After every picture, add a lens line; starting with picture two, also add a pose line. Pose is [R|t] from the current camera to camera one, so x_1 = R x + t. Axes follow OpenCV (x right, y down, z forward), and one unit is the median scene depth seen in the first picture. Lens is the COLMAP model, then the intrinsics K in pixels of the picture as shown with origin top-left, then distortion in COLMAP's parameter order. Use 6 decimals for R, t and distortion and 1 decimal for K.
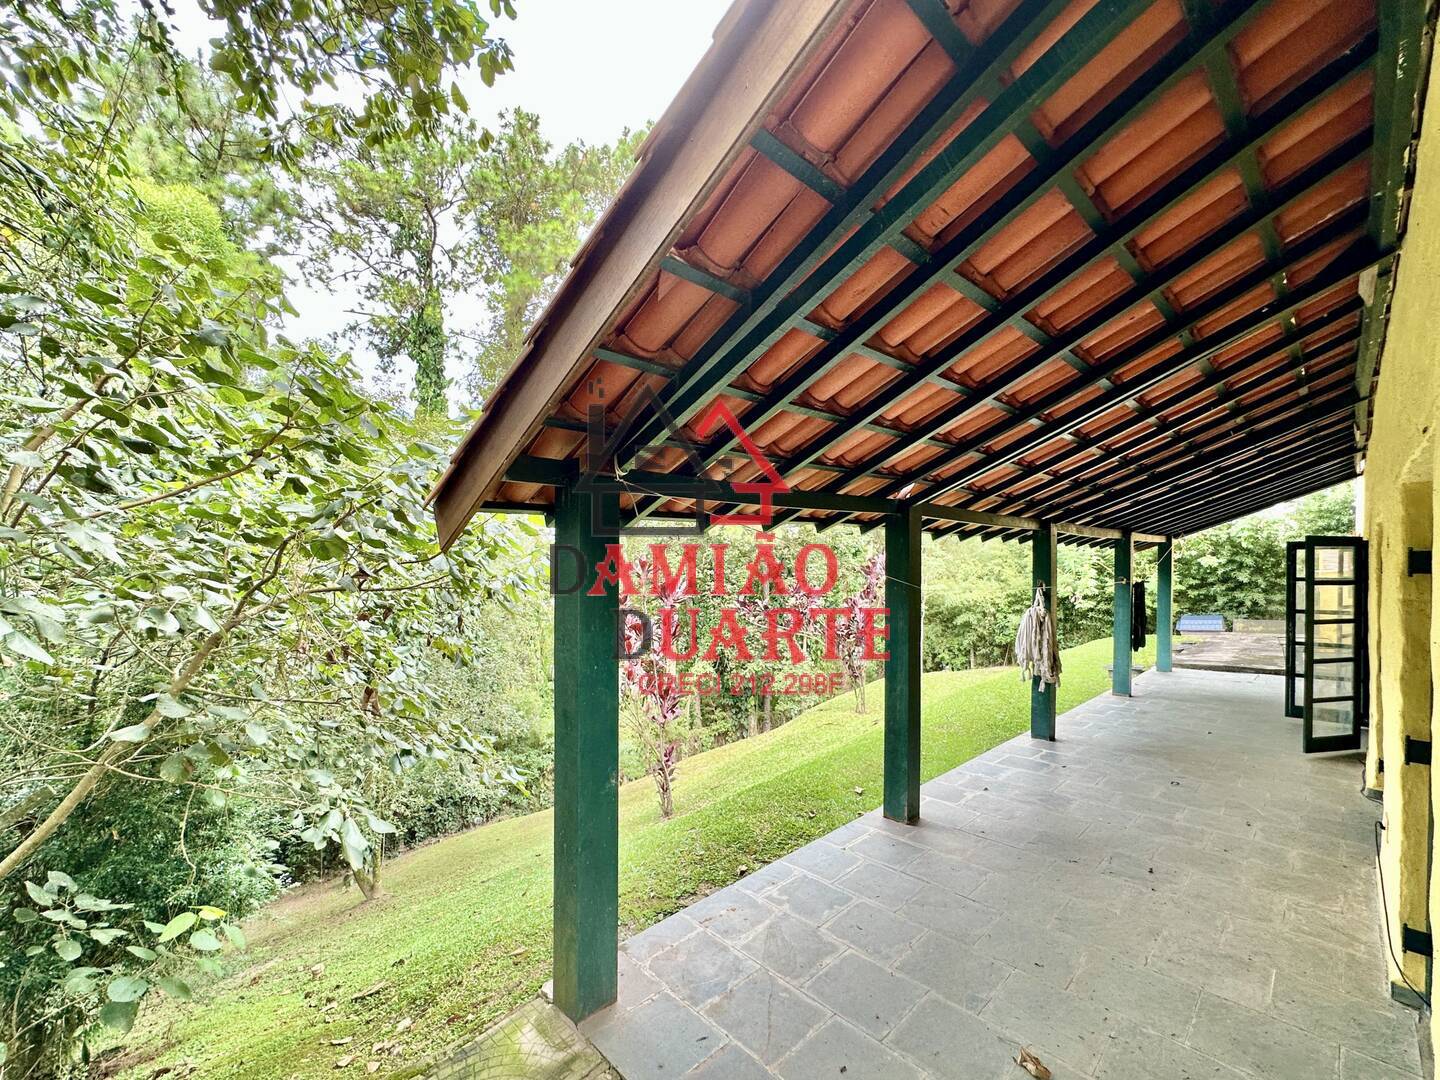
lens RADIAL K [[583.0, 0, 729.6], [0, 583.0, 574.9], [0, 0, 1]] dist [-0.000136, 0.000045]
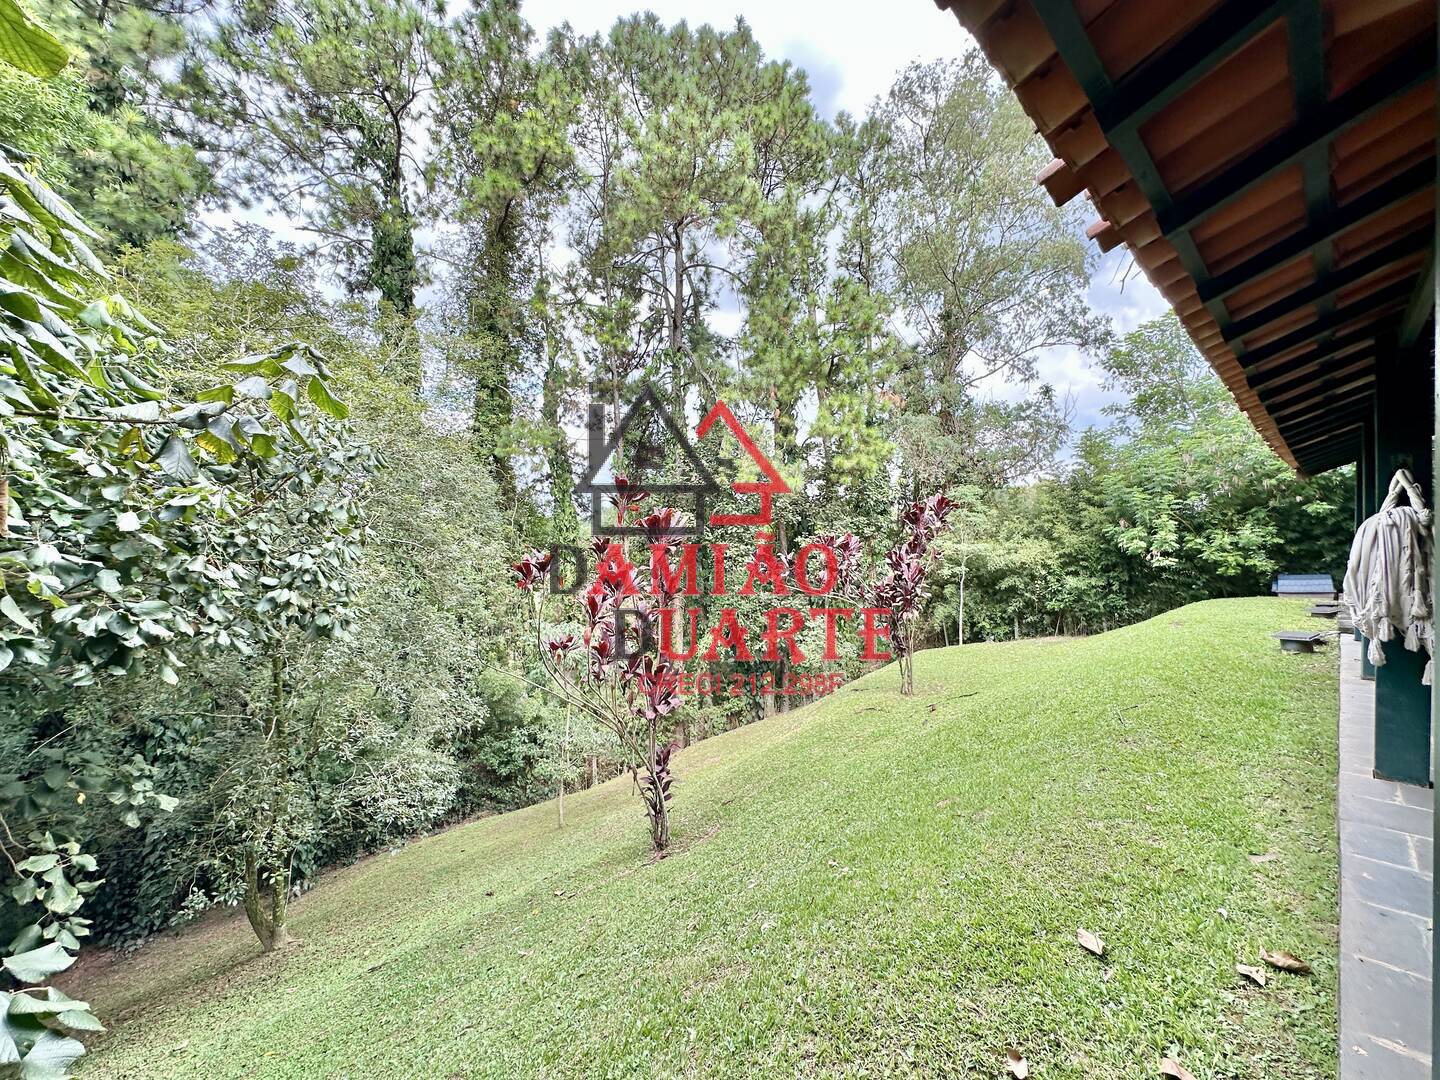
lens RADIAL K [[587.5, 0, 730.8], [0, 587.5, 540.3], [0, 0, 1]] dist [-0.002141, -0.000164]
pose [[0.999831, -0.006829, -0.017070, -0.003466], [0.006664, 0.999931, -0.009709, 0.021181], [0.017135, 0.009594, 0.999807, 0.130007]]
